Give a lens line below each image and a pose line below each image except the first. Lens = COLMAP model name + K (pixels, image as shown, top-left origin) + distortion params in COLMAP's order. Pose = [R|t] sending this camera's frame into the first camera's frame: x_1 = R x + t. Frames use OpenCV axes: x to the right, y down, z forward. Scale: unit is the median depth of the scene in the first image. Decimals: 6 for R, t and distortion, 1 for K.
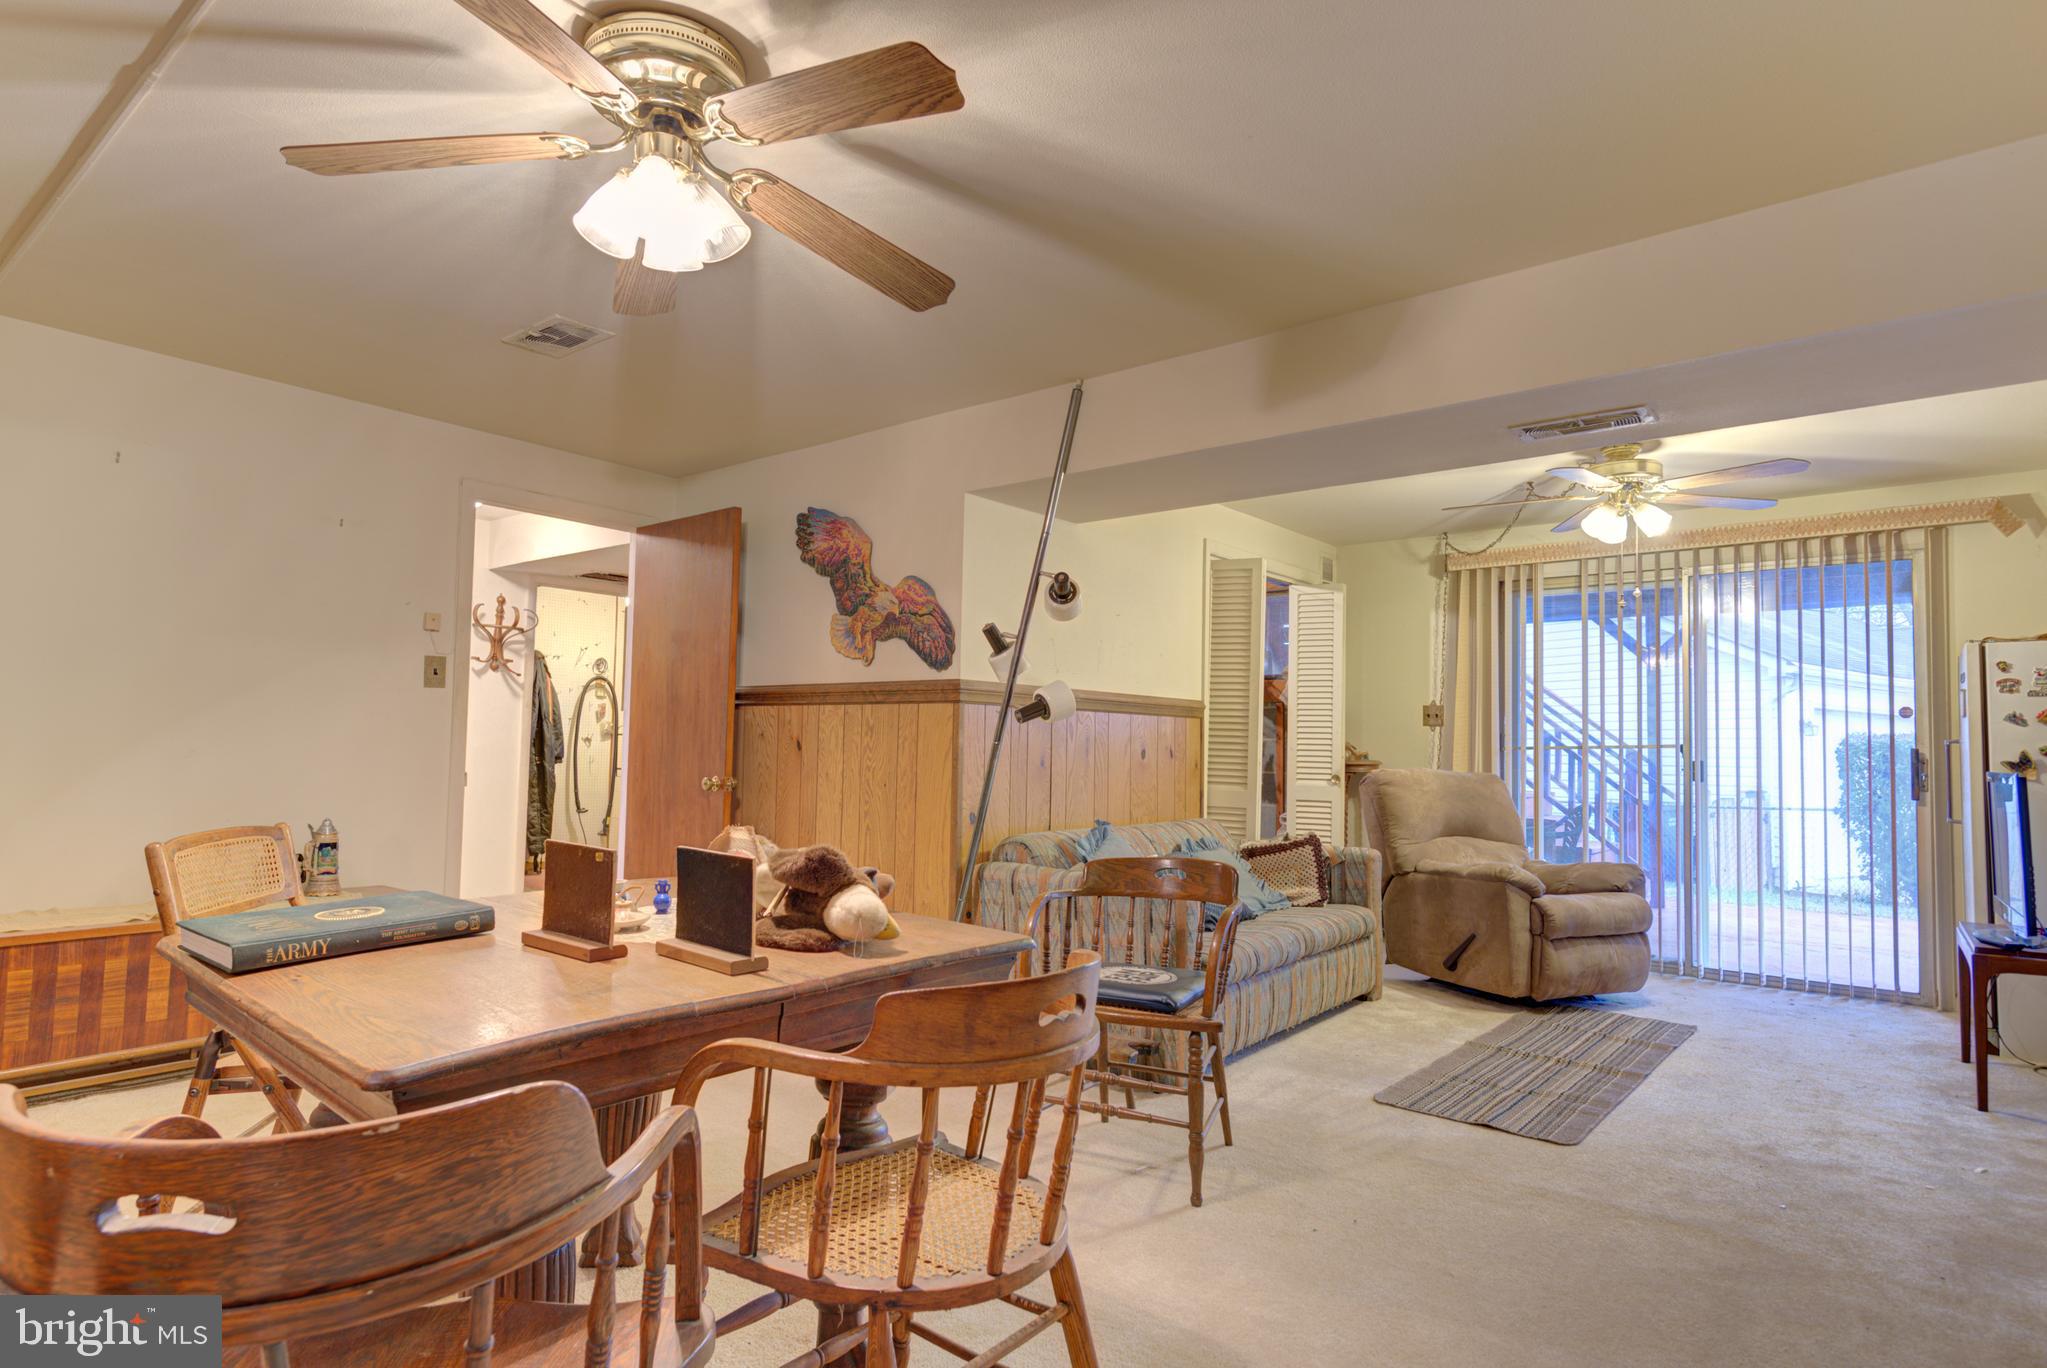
lens RADIAL K [[1109.1, 0, 1036.3], [0, 1109.1, 691.2], [0, 0, 1]] dist [0.005500, 0.000637]
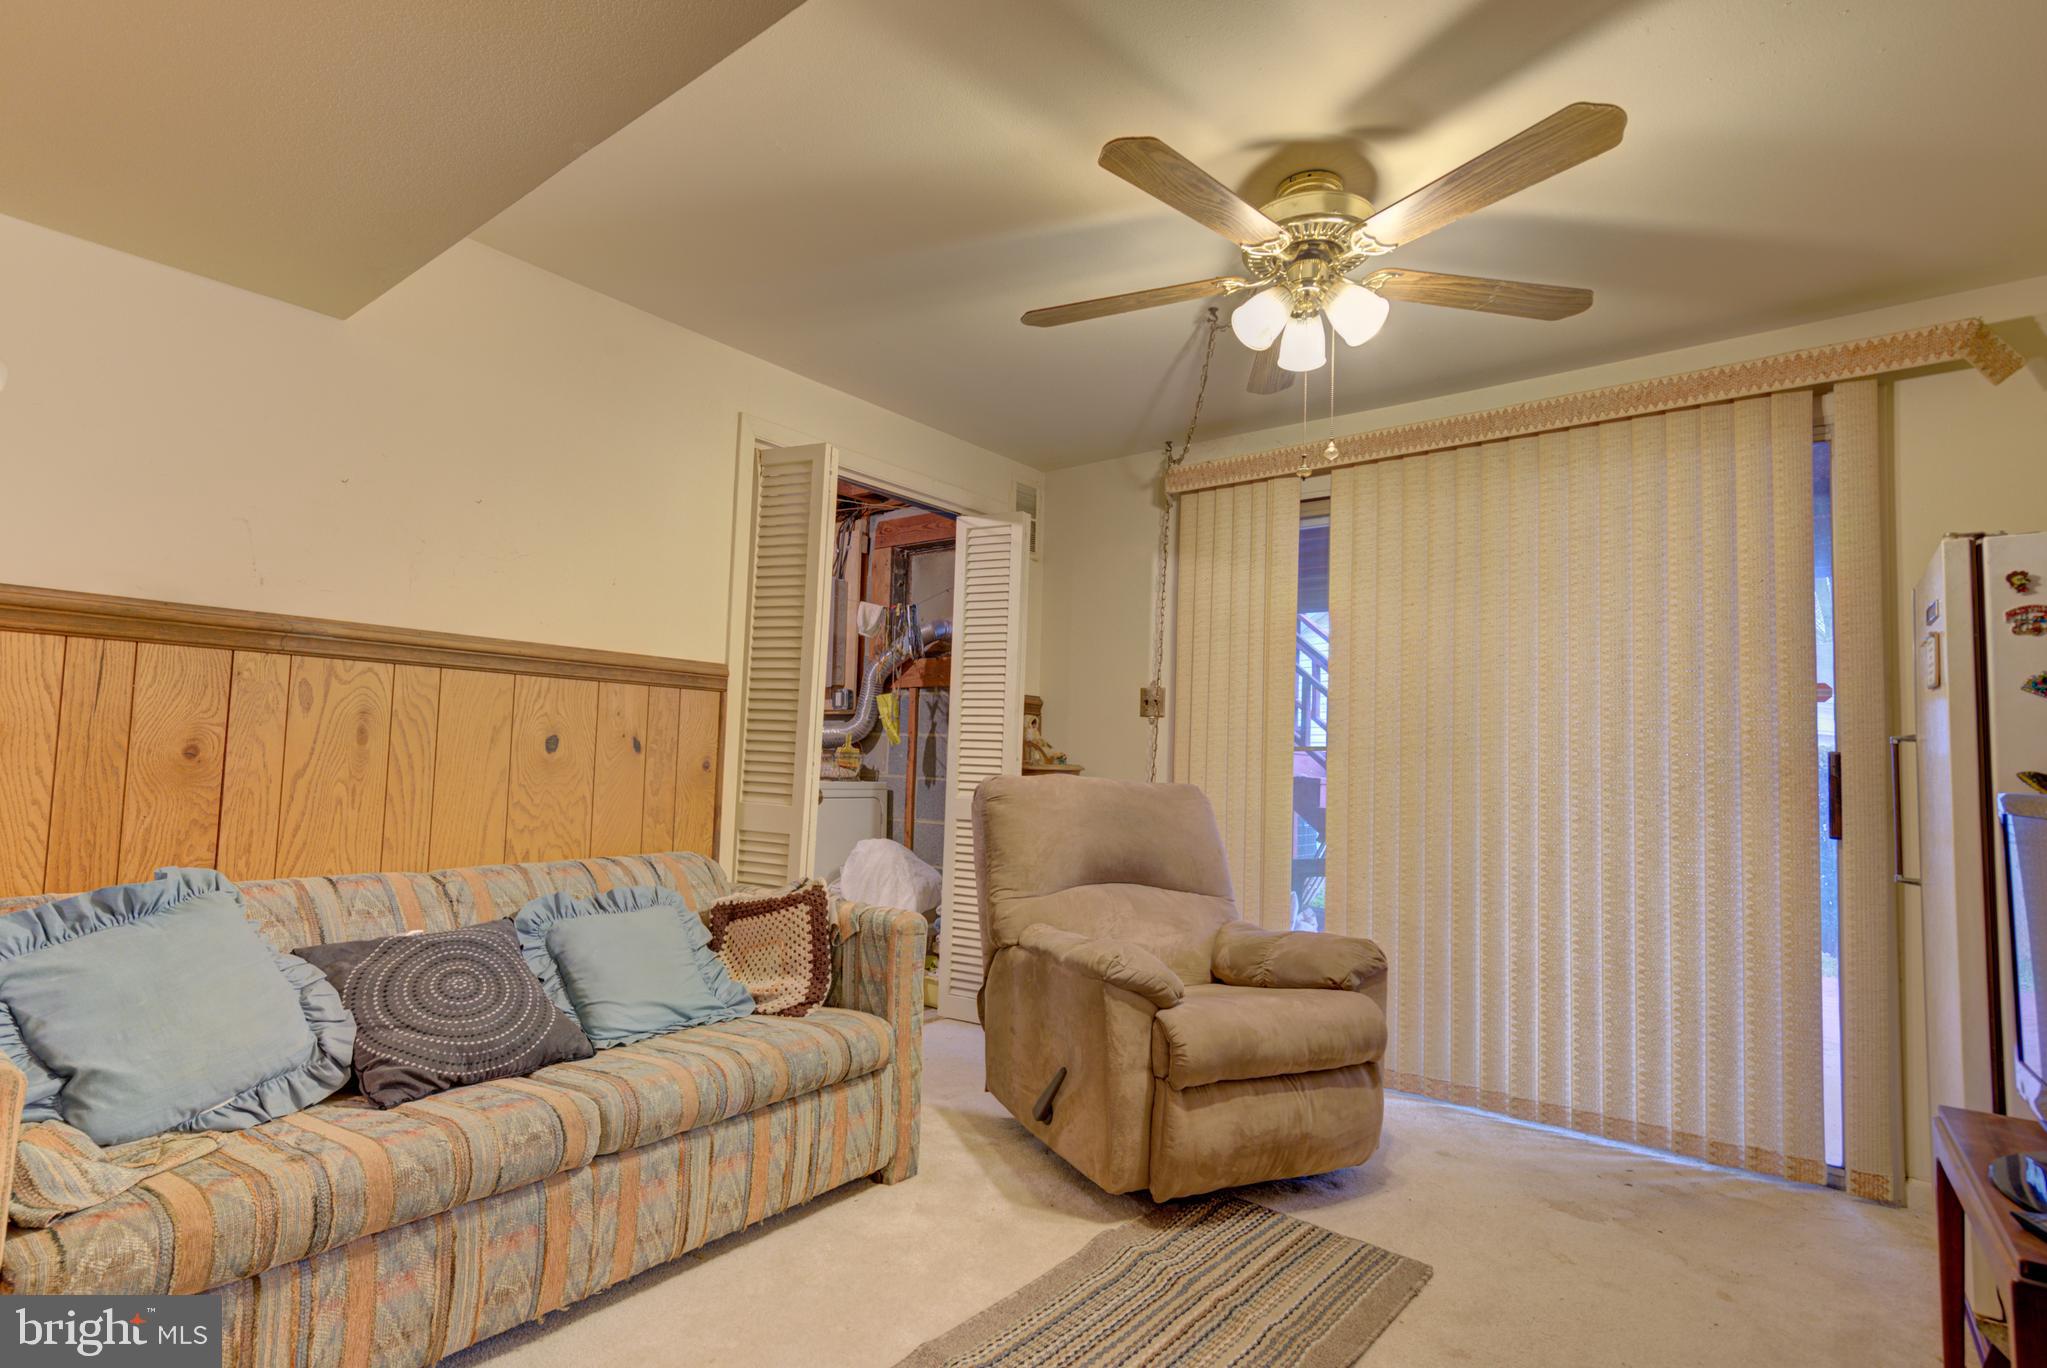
lens RADIAL K [[1045.5, 0, 1008.3], [0, 1045.5, 686.0], [0, 0, 1]] dist [0.005215, 0.000436]
pose [[0.999812, 0.014713, 0.012640, 0.349562], [-0.014475, 0.999720, -0.018723, 0.034355], [-0.012911, 0.018537, 0.999745, 0.458103]]
